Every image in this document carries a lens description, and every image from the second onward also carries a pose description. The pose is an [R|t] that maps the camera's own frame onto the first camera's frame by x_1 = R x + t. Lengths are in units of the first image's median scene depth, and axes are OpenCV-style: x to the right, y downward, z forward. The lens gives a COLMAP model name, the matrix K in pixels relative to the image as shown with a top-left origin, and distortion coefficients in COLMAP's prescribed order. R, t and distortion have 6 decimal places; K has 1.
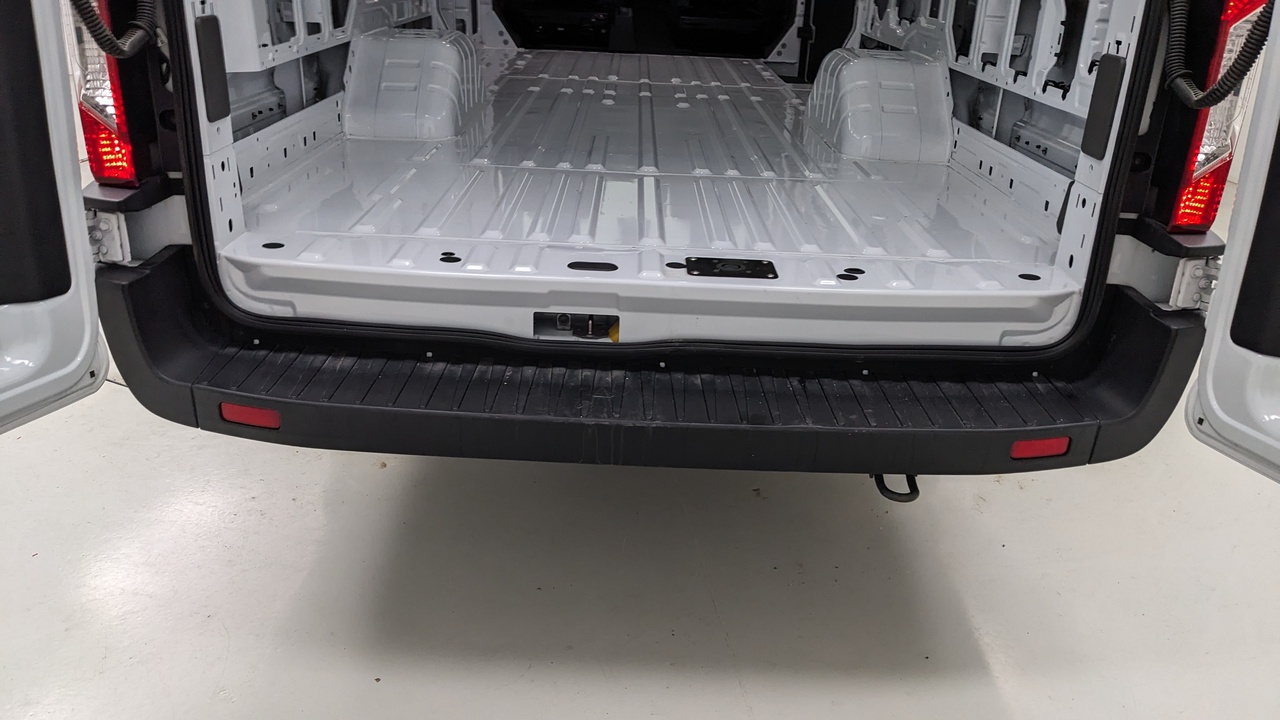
lens RADIAL K [[1020.9, 0, 637.5], [0, 1020.9, 369.5], [0, 0, 1]] dist [0.052517, -0.111437]
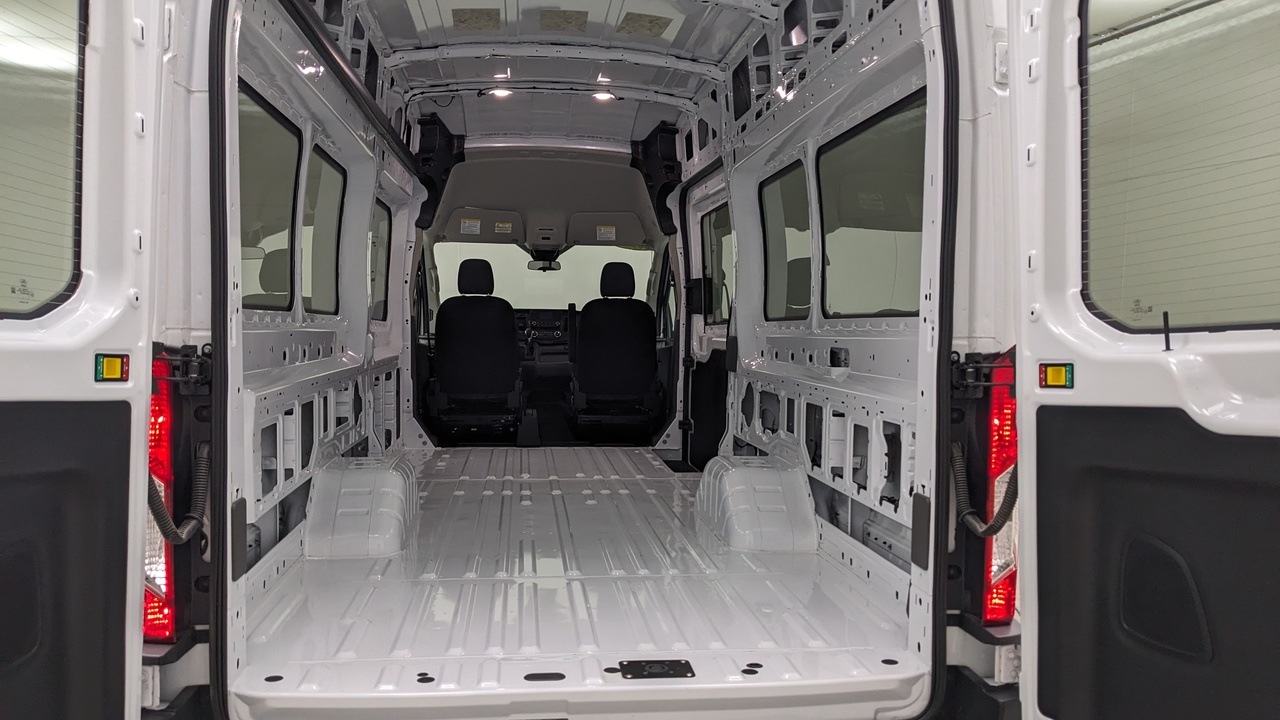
lens RADIAL K [[1020.9, 0, 637.4], [0, 1020.9, 353.0], [0, 0, 1]] dist [0.052517, -0.111437]
pose [[0.992389, -0.034887, 0.118096, -0.062192], [0.072801, 0.939697, -0.334170, -0.045360], [-0.099316, 0.340224, 0.935085, -0.274390]]
